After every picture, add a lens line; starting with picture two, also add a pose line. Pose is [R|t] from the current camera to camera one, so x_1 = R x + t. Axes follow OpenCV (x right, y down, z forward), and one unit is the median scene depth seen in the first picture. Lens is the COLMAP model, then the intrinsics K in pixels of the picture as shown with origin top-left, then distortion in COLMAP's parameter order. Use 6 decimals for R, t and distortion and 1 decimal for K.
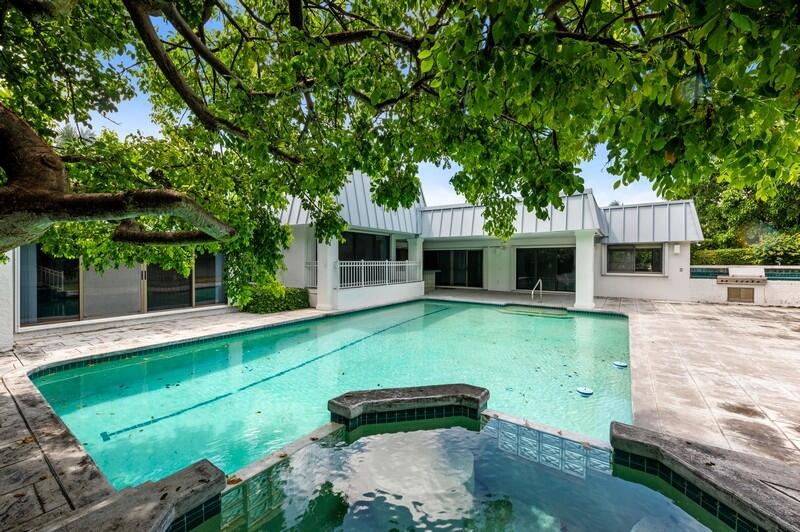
lens RADIAL K [[324.1, 0, 400.0], [0, 324.1, 266.0], [0, 0, 1]] dist [0.000320, 0.000012]
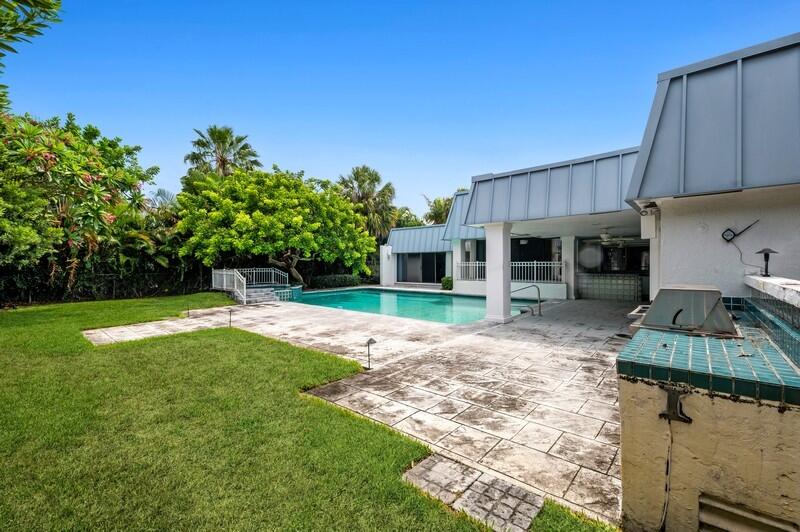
lens RADIAL K [[338.8, 0, 400.0], [0, 338.8, 266.0], [0, 0, 1]] dist [0.000732, 0.000051]
pose [[-0.103014, -0.006750, -0.994657, 1.631163], [-0.006021, 0.999963, -0.006162, 0.016040], [0.994662, 0.005354, -0.103050, 0.901190]]
